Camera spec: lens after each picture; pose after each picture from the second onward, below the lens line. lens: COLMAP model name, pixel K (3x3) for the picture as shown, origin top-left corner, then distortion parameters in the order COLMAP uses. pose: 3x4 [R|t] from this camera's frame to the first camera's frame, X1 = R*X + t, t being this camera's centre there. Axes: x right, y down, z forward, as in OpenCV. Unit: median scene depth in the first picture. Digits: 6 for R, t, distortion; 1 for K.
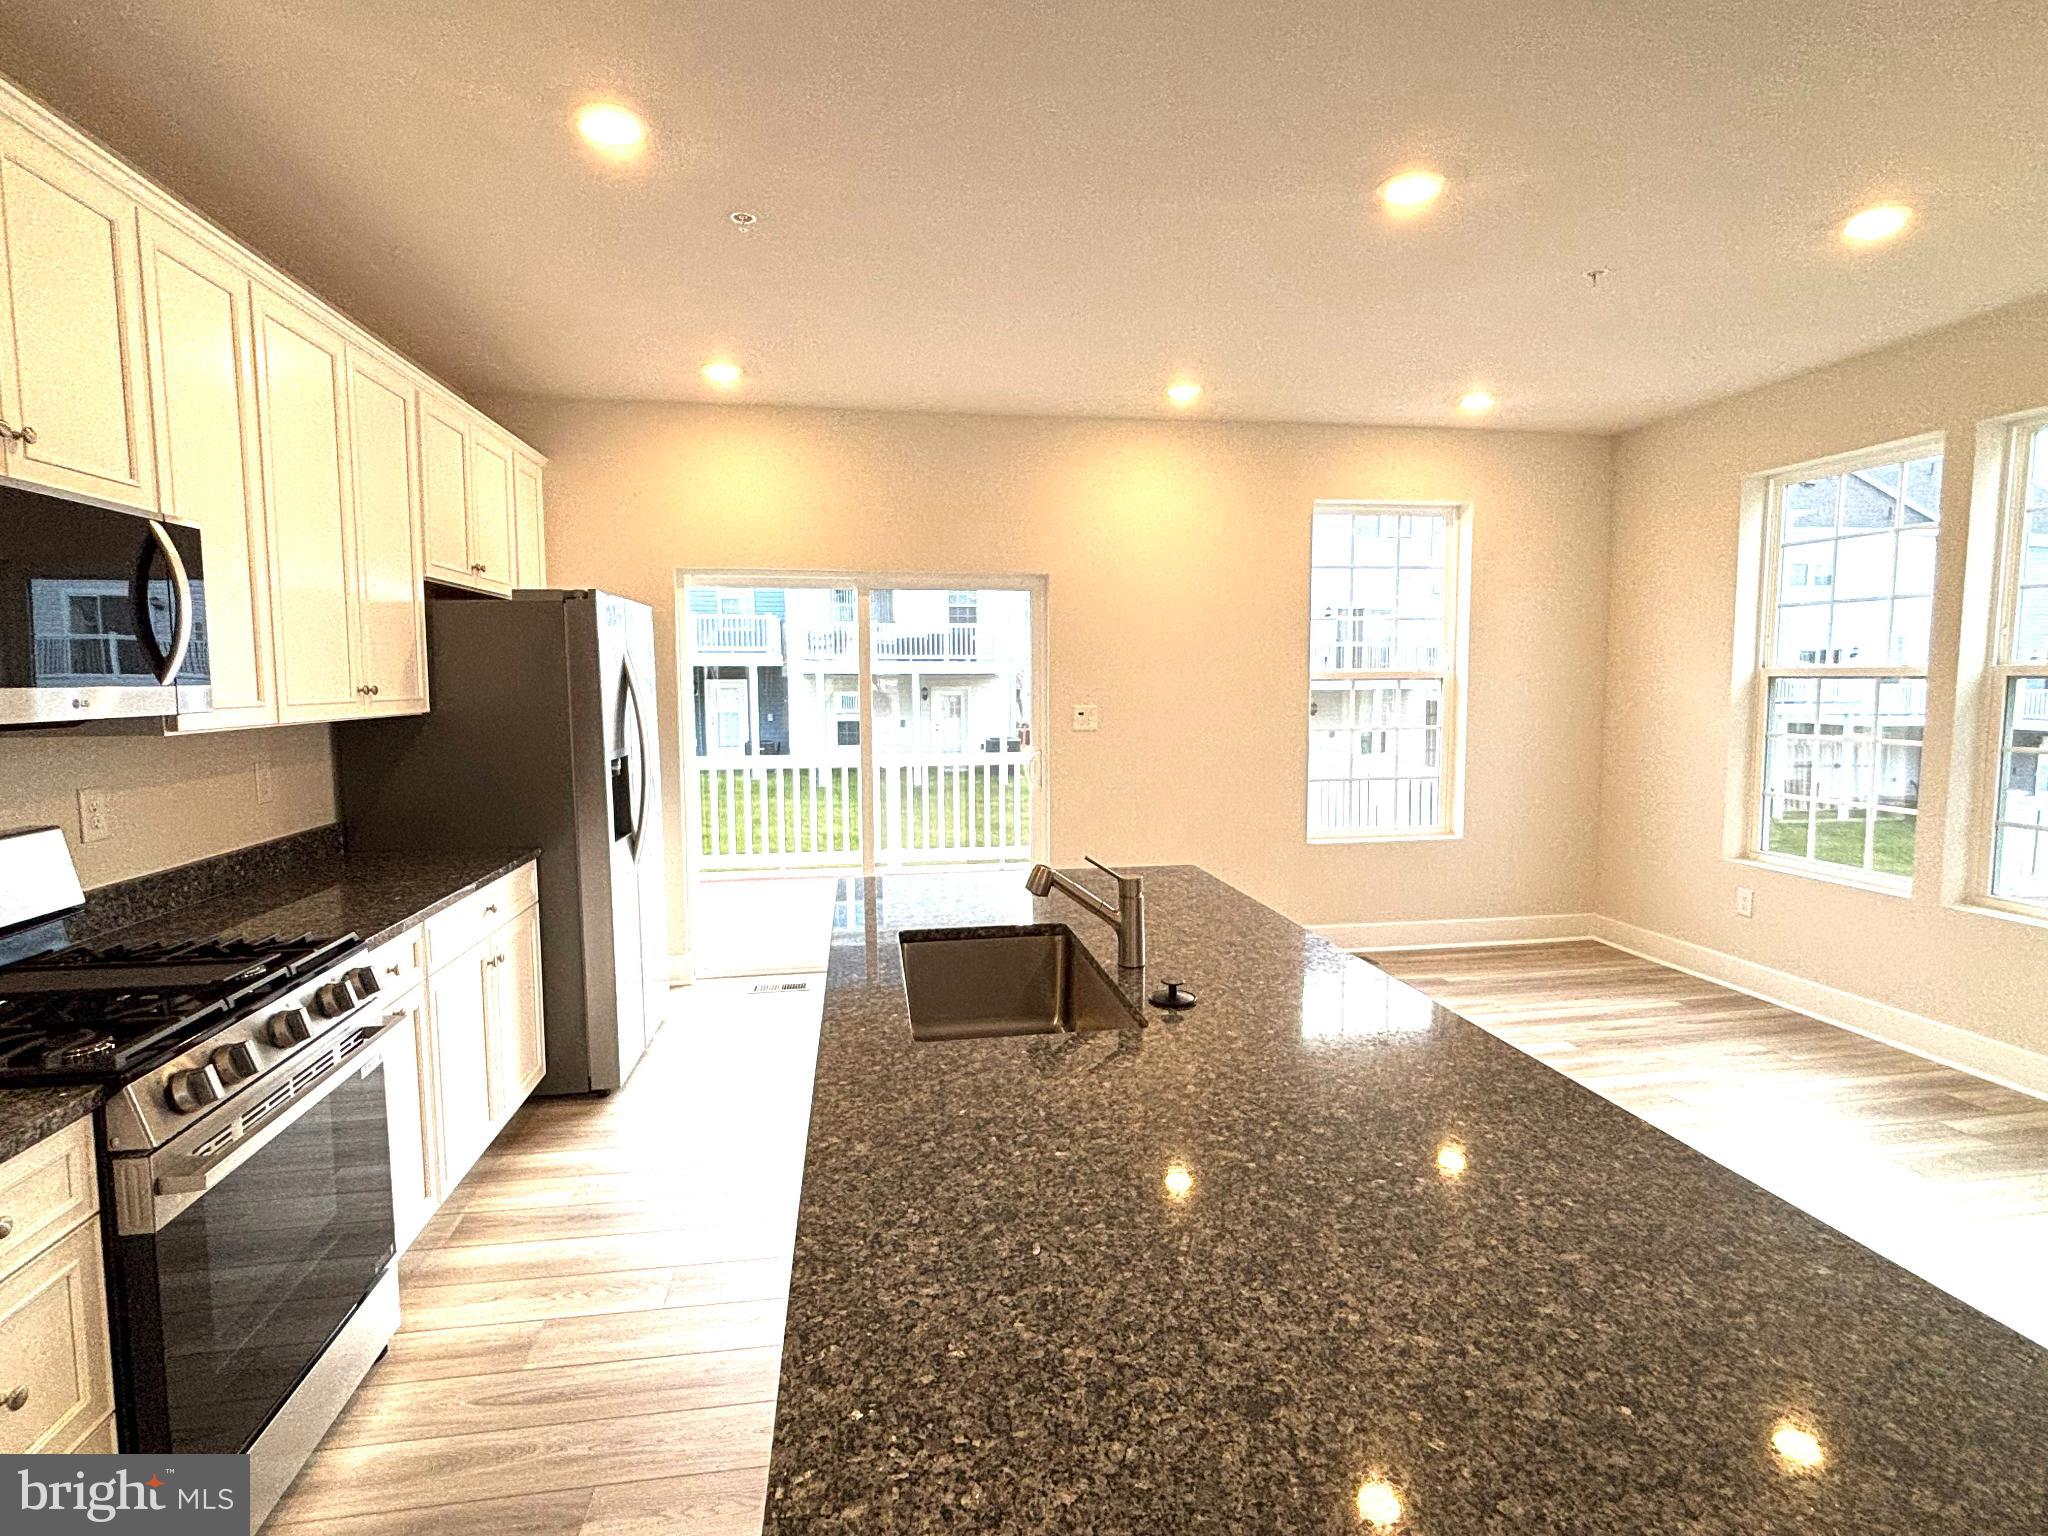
lens RADIAL K [[1006.1, 0, 1024.0], [0, 1006.1, 768.0], [0, 0, 1]] dist [-0.002455, -0.000703]
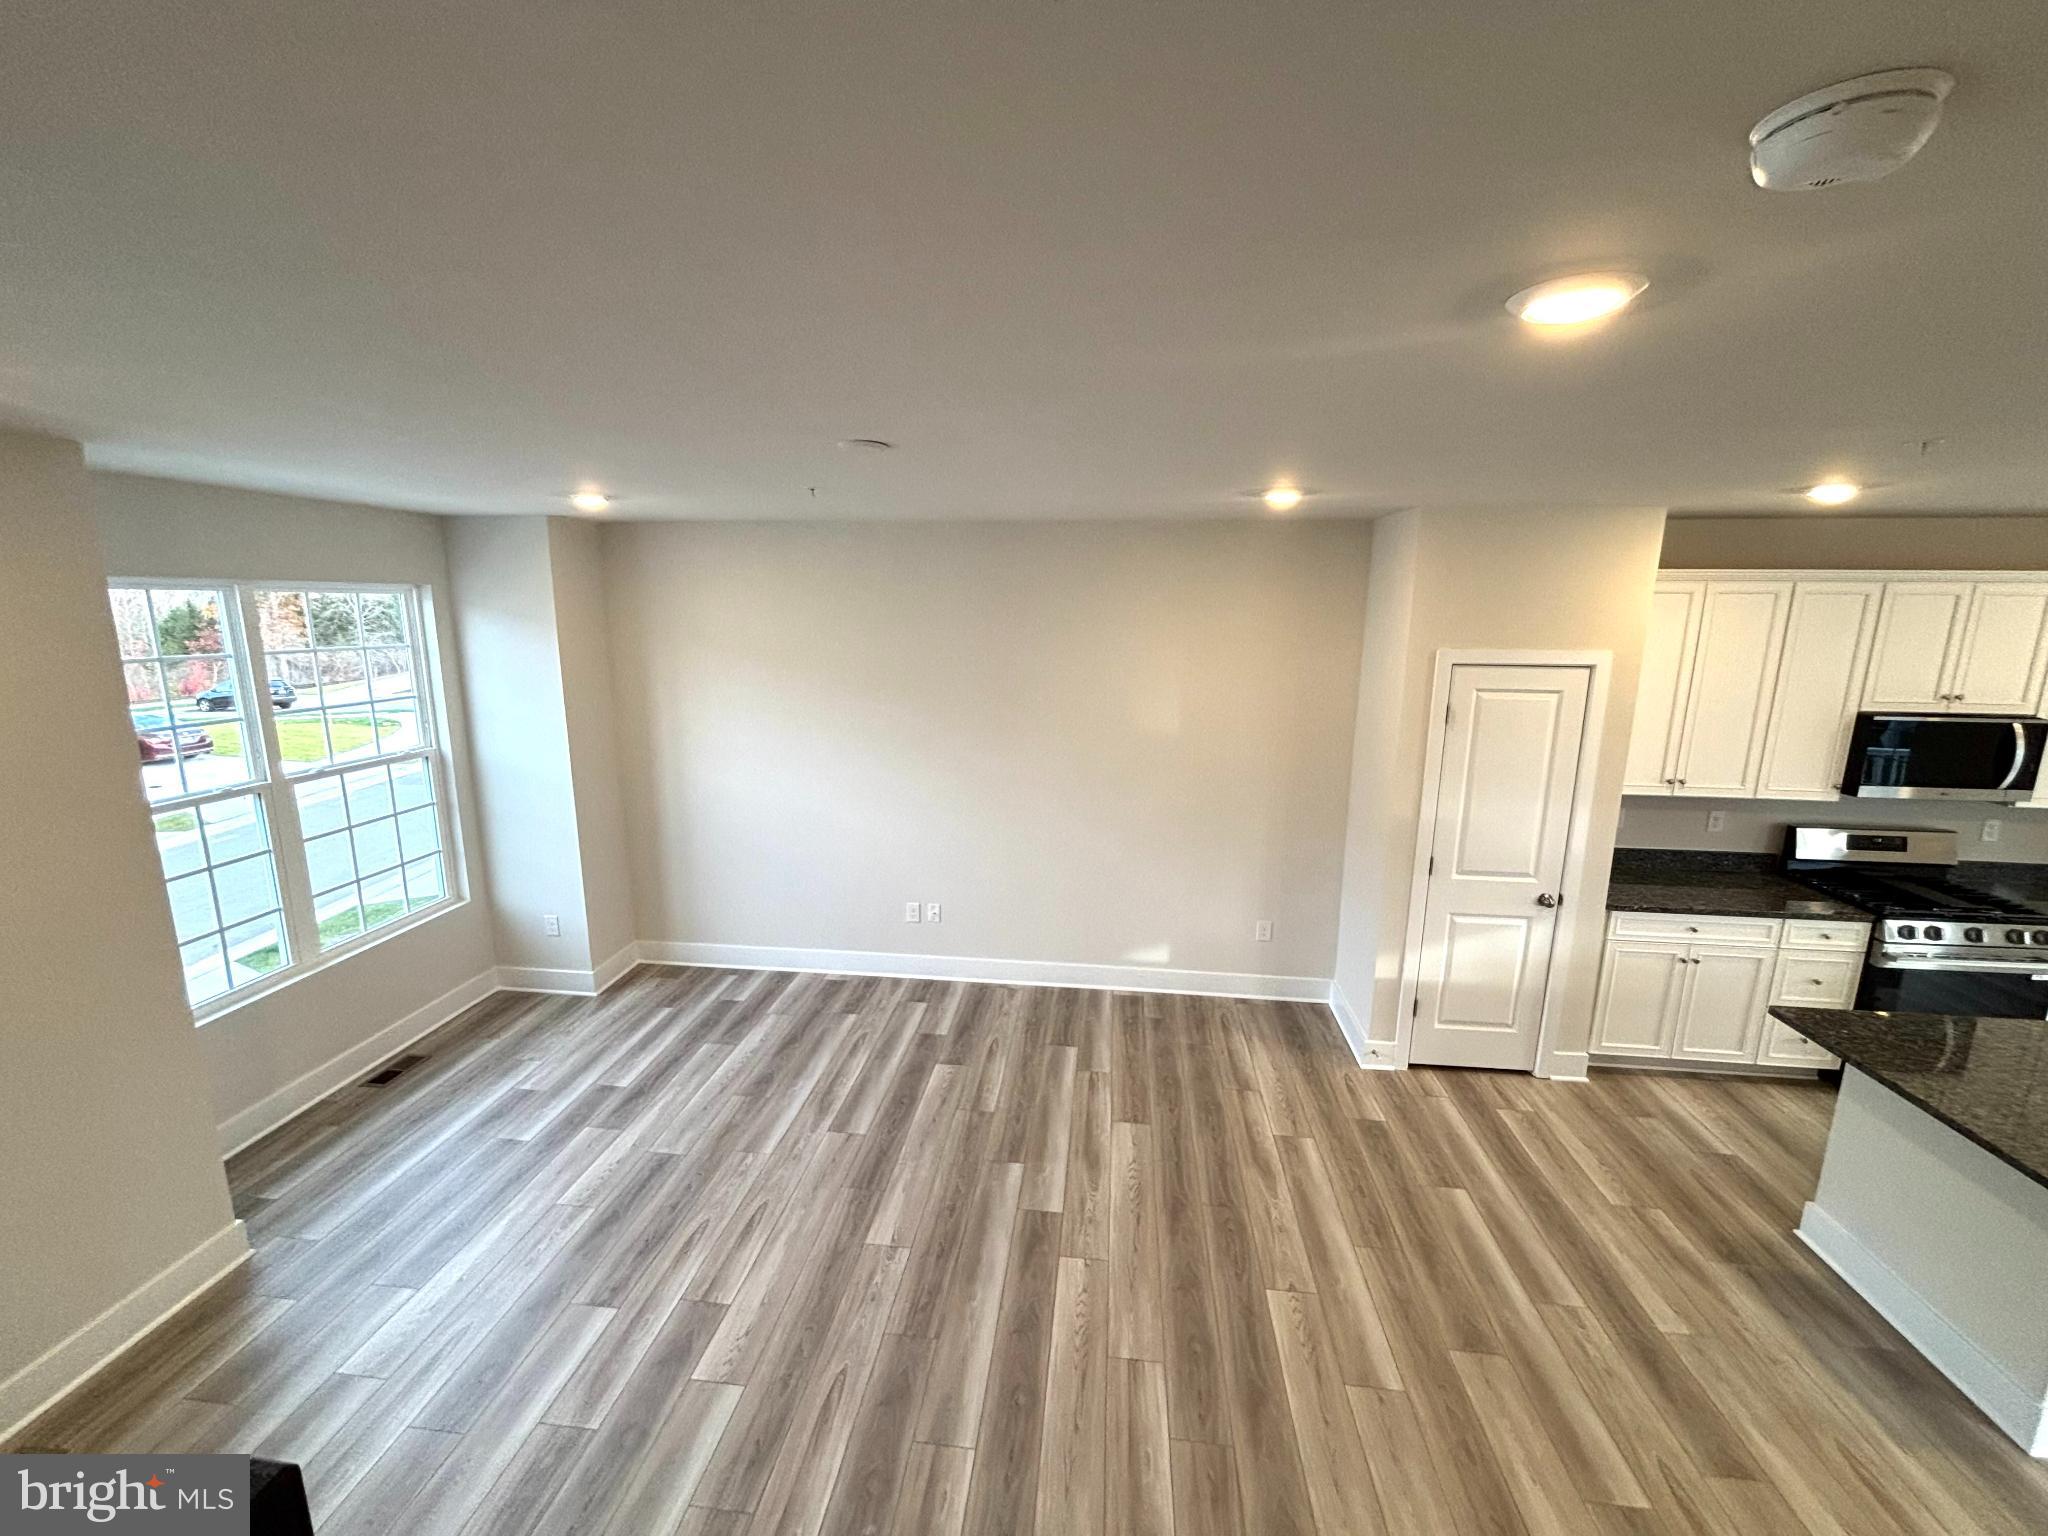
lens RADIAL K [[835.3, 0, 1029.7], [0, 835.3, 764.9], [0, 0, 1]] dist [0.009498, -0.000093]
pose [[-0.264148, 0.191715, -0.945236, 0.978653], [-0.094786, 0.970141, 0.223254, -0.216806], [0.959813, 0.148567, -0.238089, -0.451676]]
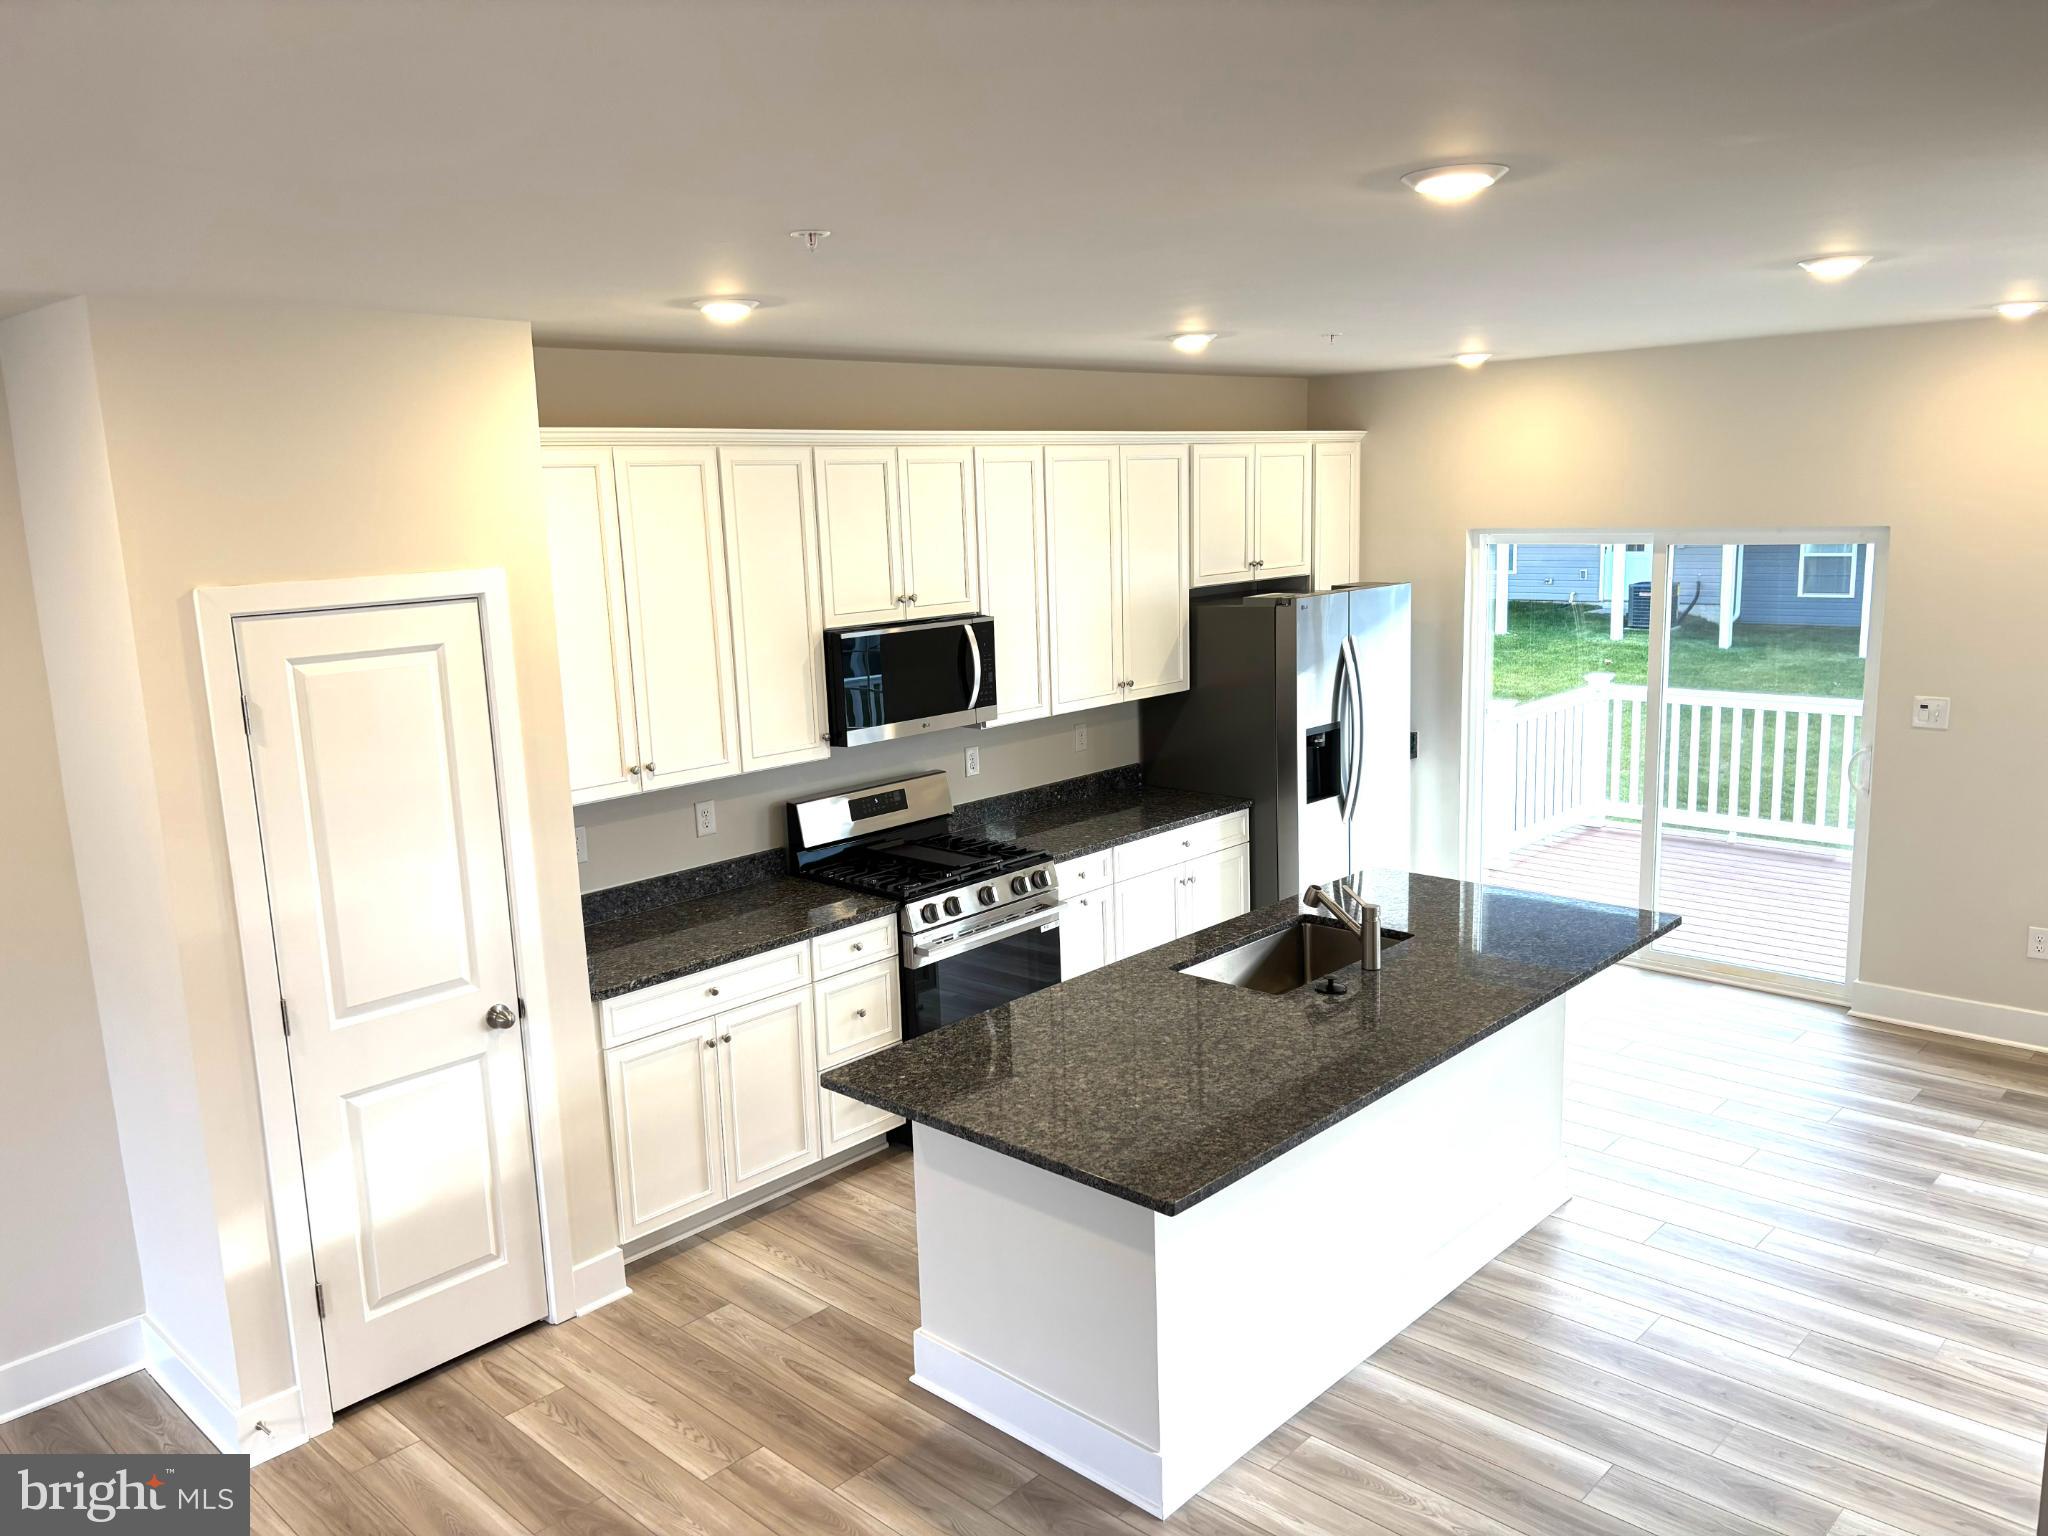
lens RADIAL K [[1550.8, 0, 1022.6], [0, 1550.8, 786.6], [0, 0, 1]] dist [0.021759, -0.000035]
pose [[0.600216, 0.134234, -0.788494, 0.892587], [-0.037935, 0.989485, 0.139575, -0.201966], [0.798938, -0.053864, 0.598997, -0.400892]]
